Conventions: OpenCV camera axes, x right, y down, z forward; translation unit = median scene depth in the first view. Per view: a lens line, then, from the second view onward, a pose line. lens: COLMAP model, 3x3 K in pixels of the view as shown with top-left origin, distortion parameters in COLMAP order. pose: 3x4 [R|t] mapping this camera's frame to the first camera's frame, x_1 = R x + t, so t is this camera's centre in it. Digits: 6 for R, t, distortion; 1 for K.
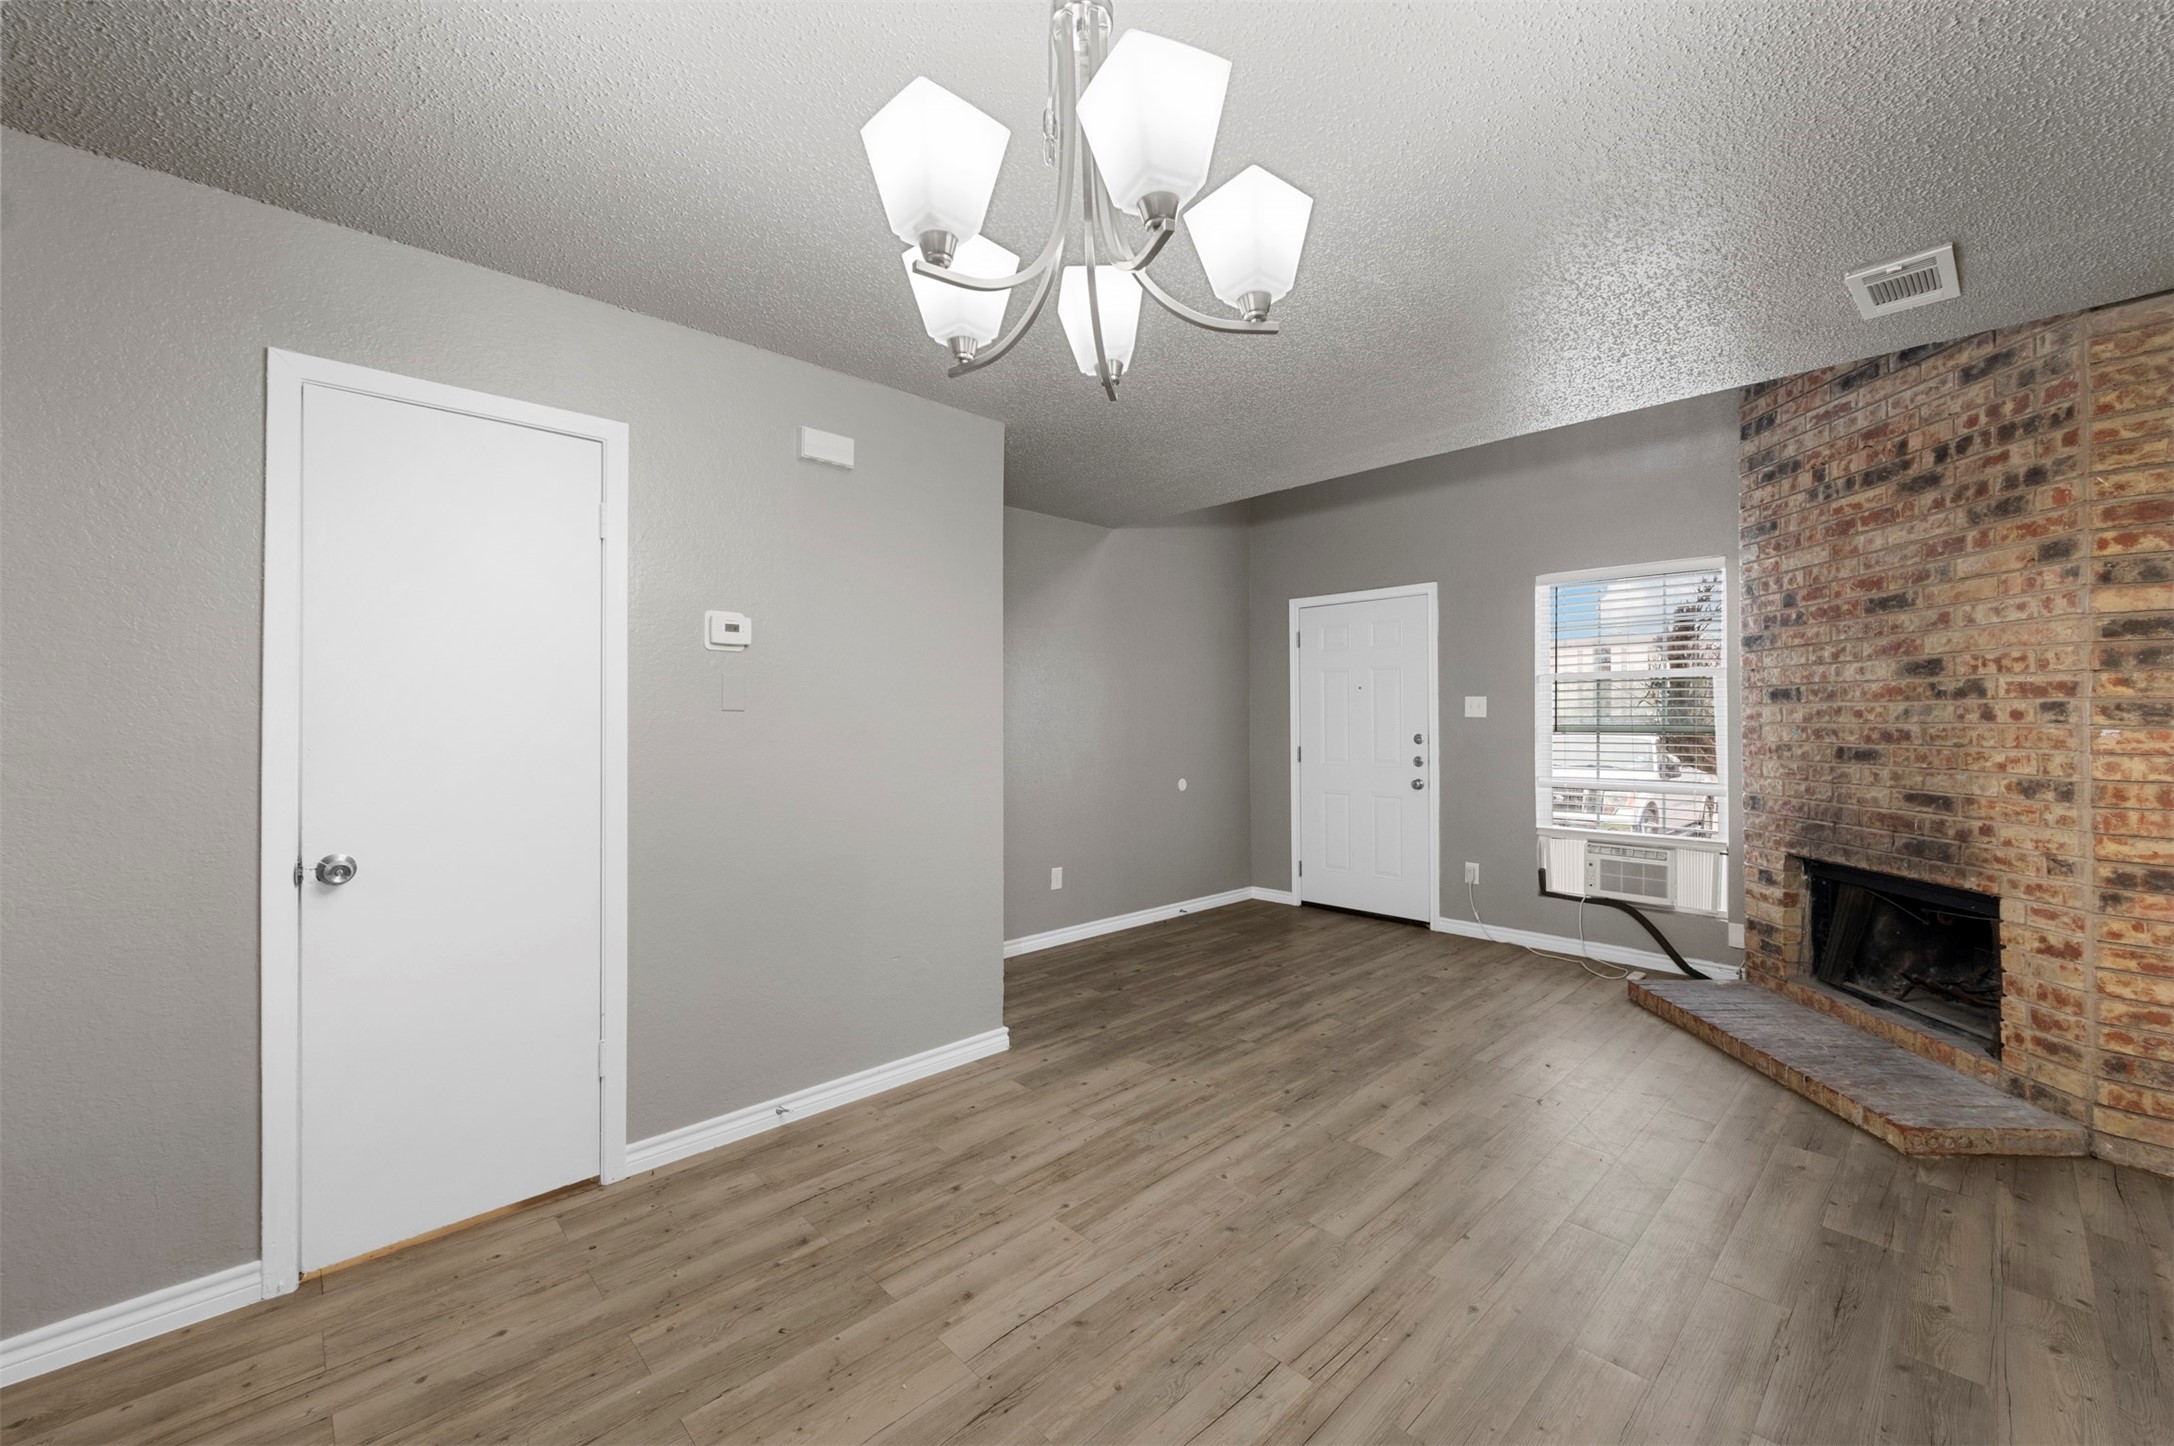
lens RADIAL K [[856.5, 0, 1097.4], [0, 856.5, 716.6], [0, 0, 1]] dist [-0.000964, -0.000042]
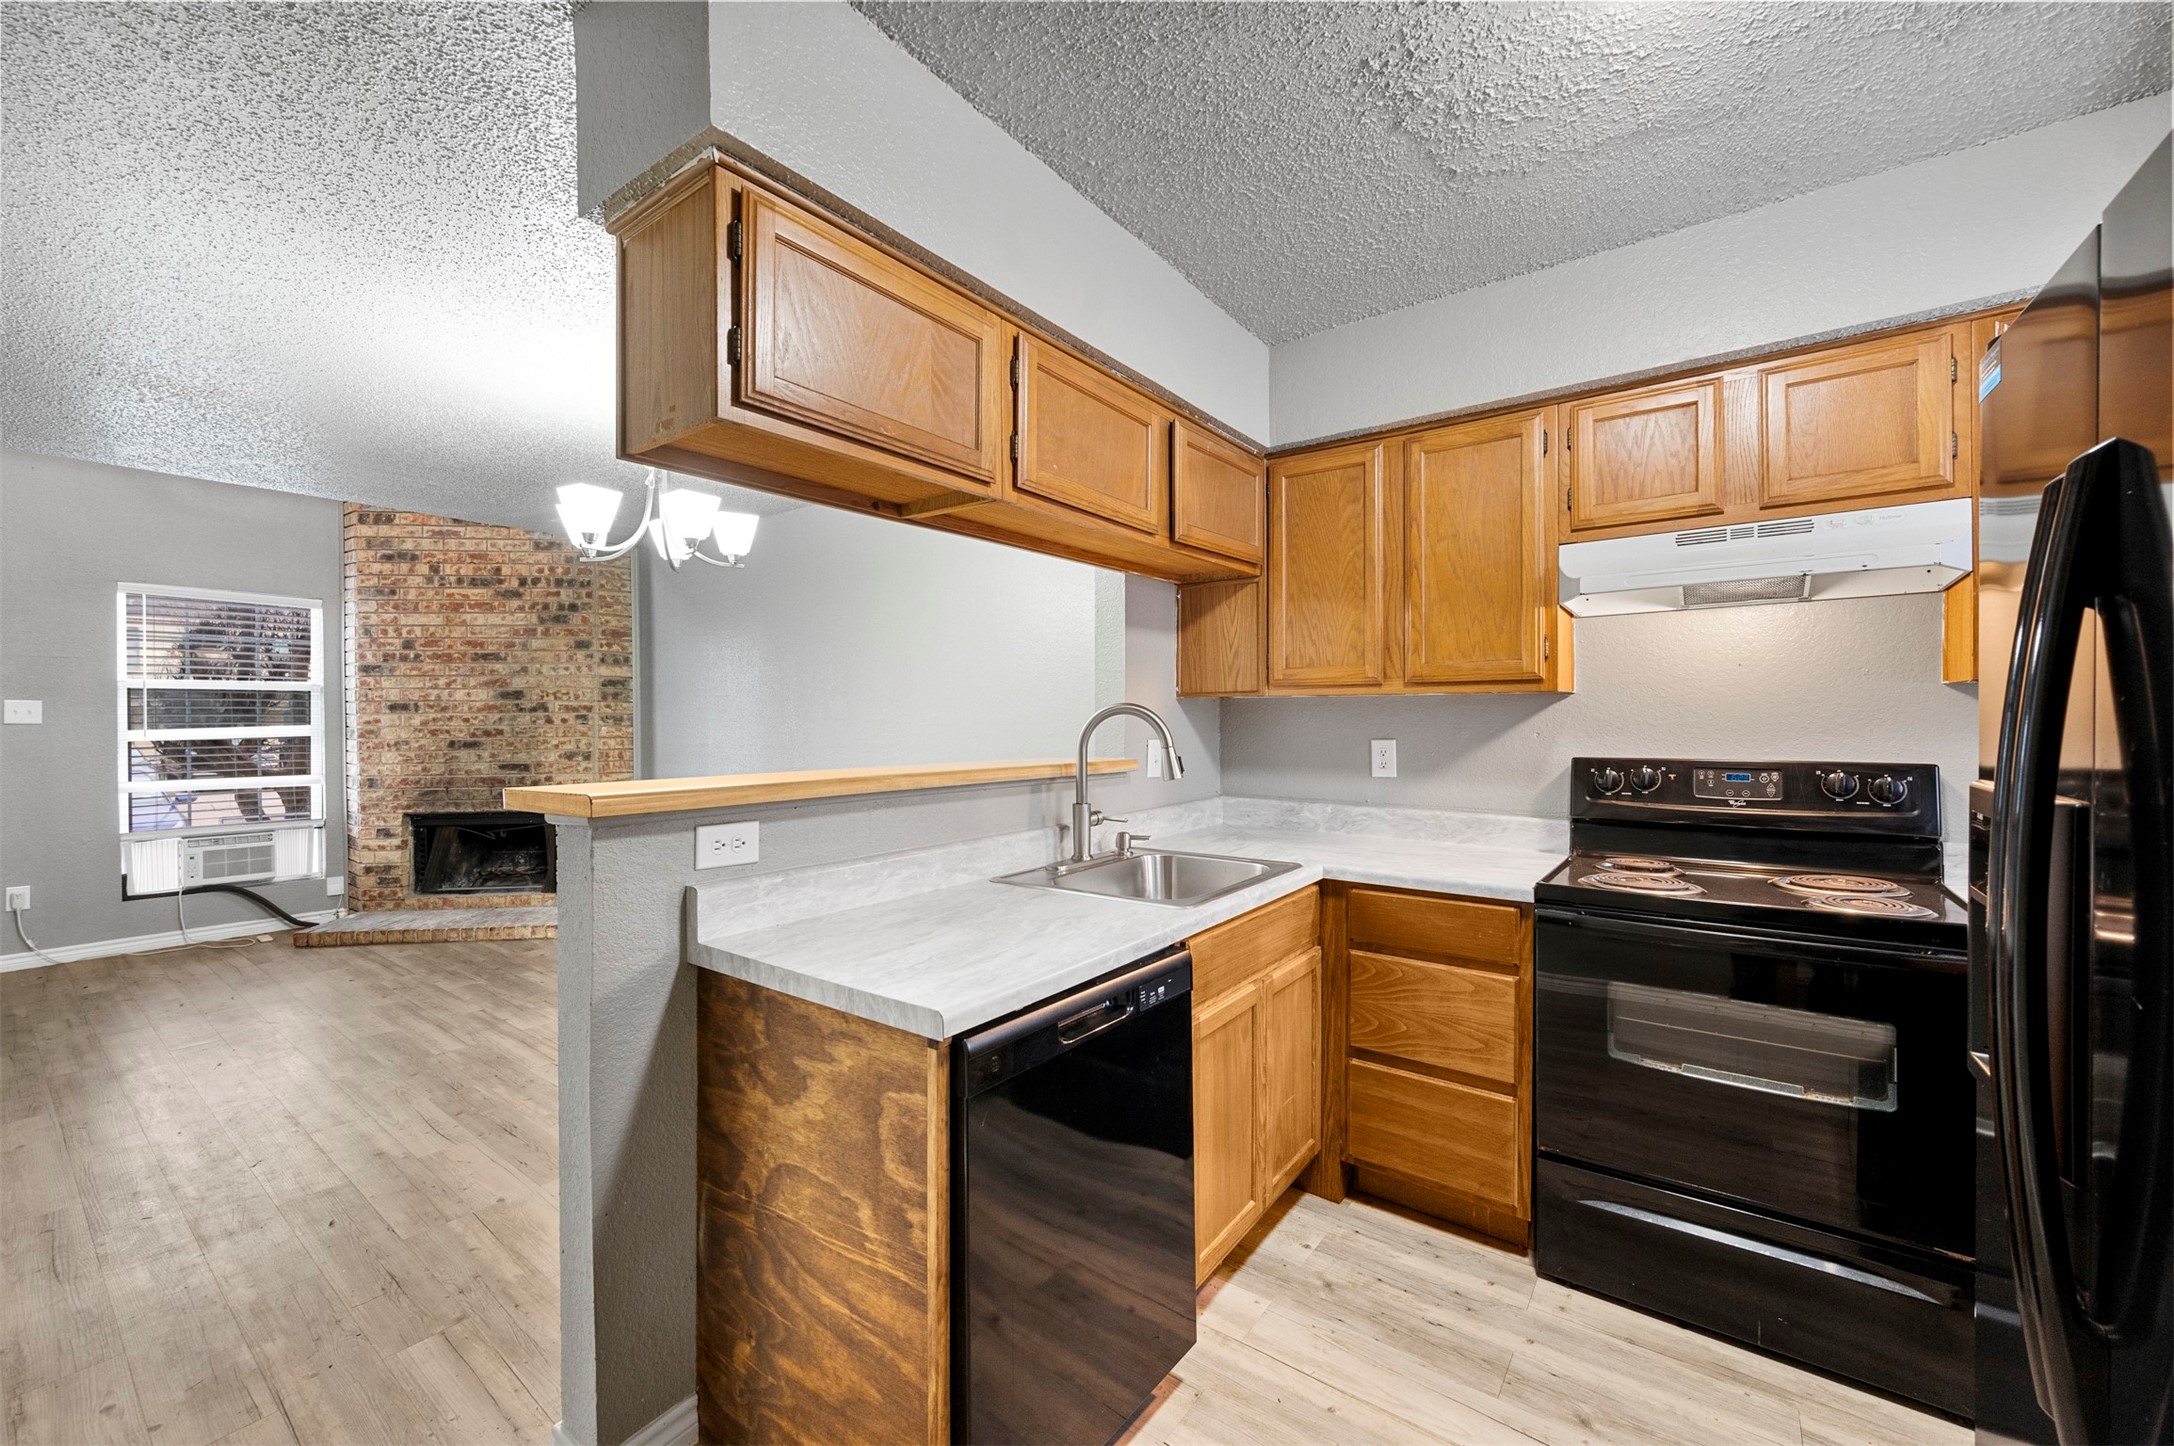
lens RADIAL K [[856.5, 0, 1088.5], [0, 856.5, 722.6], [0, 0, 1]] dist [-0.000964, -0.000042]
pose [[-0.165133, -0.000465, 0.986271, -1.031763], [0.002850, 0.999995, 0.000949, 0.003930], [-0.986267, 0.002968, -0.165131, 0.080483]]
